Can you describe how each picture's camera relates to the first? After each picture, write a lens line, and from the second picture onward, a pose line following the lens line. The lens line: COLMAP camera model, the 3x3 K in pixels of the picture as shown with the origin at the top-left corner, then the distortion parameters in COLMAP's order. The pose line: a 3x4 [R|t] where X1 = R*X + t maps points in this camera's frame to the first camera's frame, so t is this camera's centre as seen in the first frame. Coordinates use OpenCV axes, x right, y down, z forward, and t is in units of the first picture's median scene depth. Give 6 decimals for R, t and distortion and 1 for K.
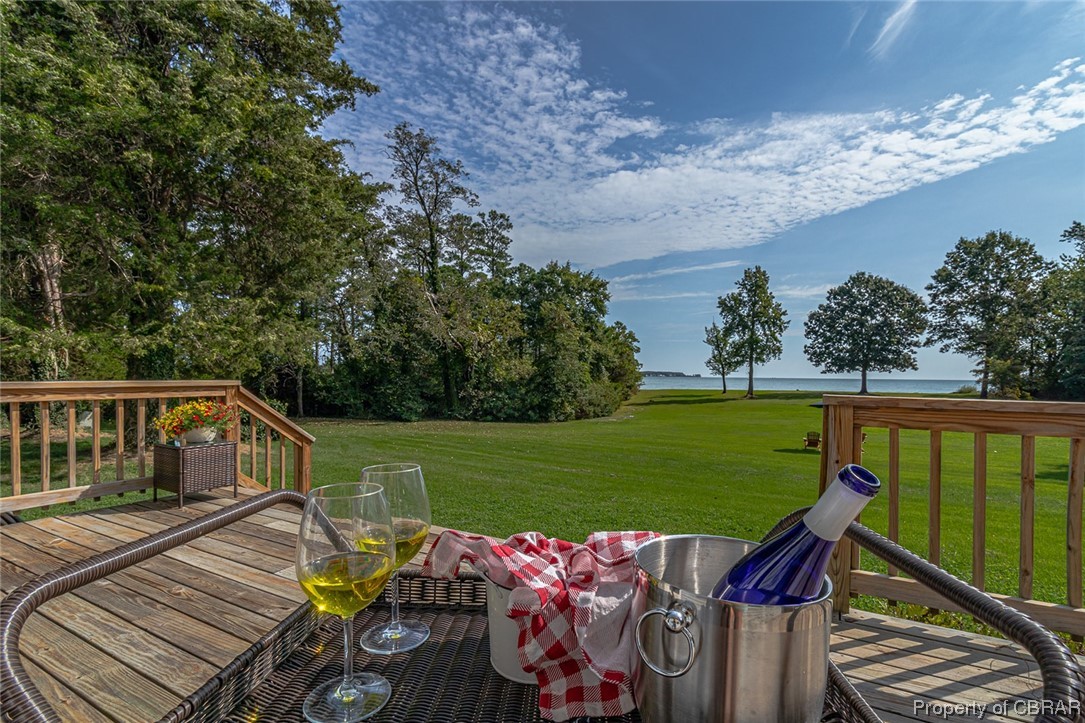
lens RADIAL K [[509.5, 0, 541.3], [0, 509.5, 376.1], [0, 0, 1]] dist [-0.009667, -0.000265]
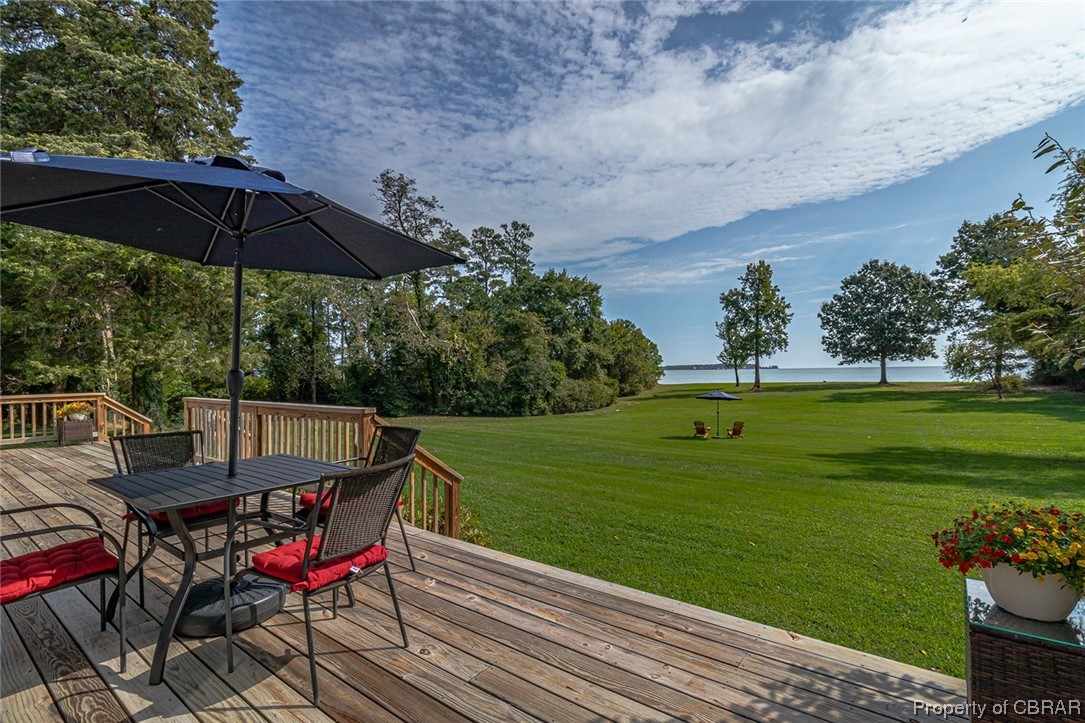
lens RADIAL K [[517.2, 0, 542.5], [0, 517.2, 361.5], [0, 0, 1]] dist [-0.000513, 0.000136]
pose [[0.988231, -0.029044, -0.150183, 0.148306], [0.025920, 0.999406, -0.022722, -0.002700], [0.150754, 0.018562, 0.988397, -0.085594]]
